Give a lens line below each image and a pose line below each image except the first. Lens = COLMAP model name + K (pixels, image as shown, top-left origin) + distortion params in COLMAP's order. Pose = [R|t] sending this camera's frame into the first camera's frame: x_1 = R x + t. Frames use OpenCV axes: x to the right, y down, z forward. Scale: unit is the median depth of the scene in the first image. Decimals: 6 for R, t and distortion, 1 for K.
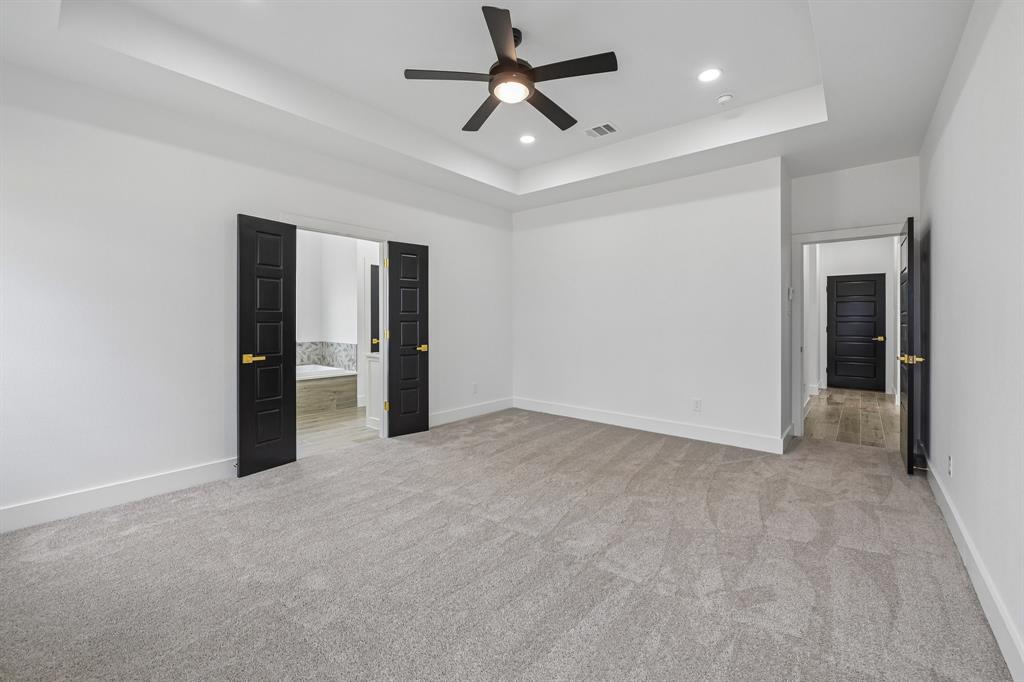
lens RADIAL K [[414.6, 0, 515.6], [0, 414.6, 318.7], [0, 0, 1]] dist [-0.010470, -0.000291]
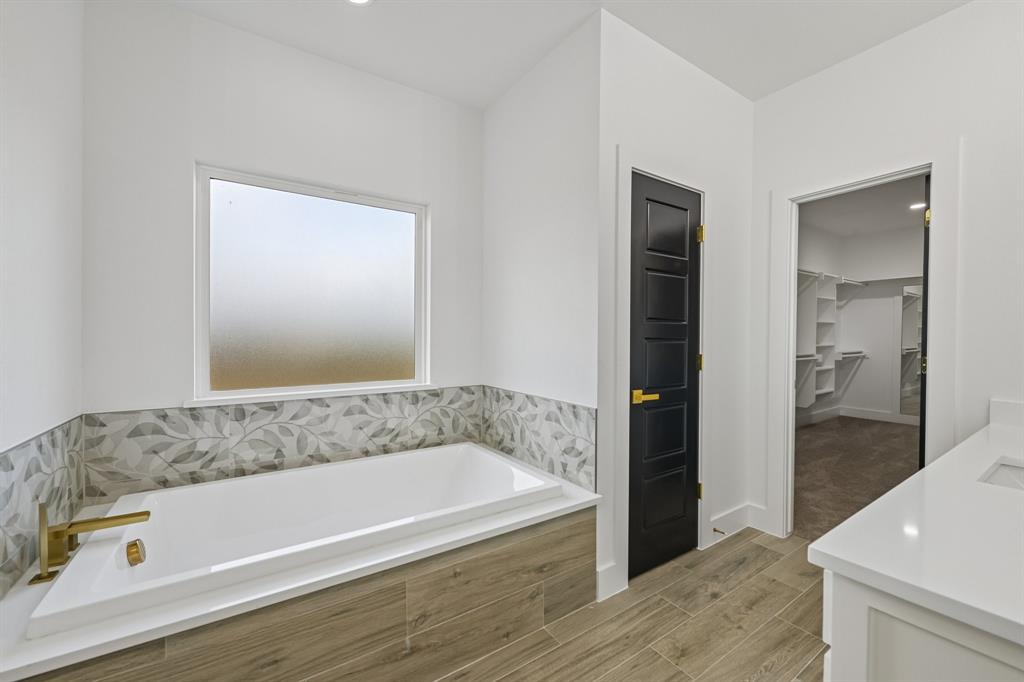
lens RADIAL K [[414.6, 0, 513.8], [0, 414.6, 338.8], [0, 0, 1]] dist [-0.010470, -0.000291]
pose [[0.958986, 0.011193, -0.283231, -0.326224], [-0.010616, 0.999937, 0.003572, 0.005755], [0.283253, -0.000419, 0.959045, 0.616528]]
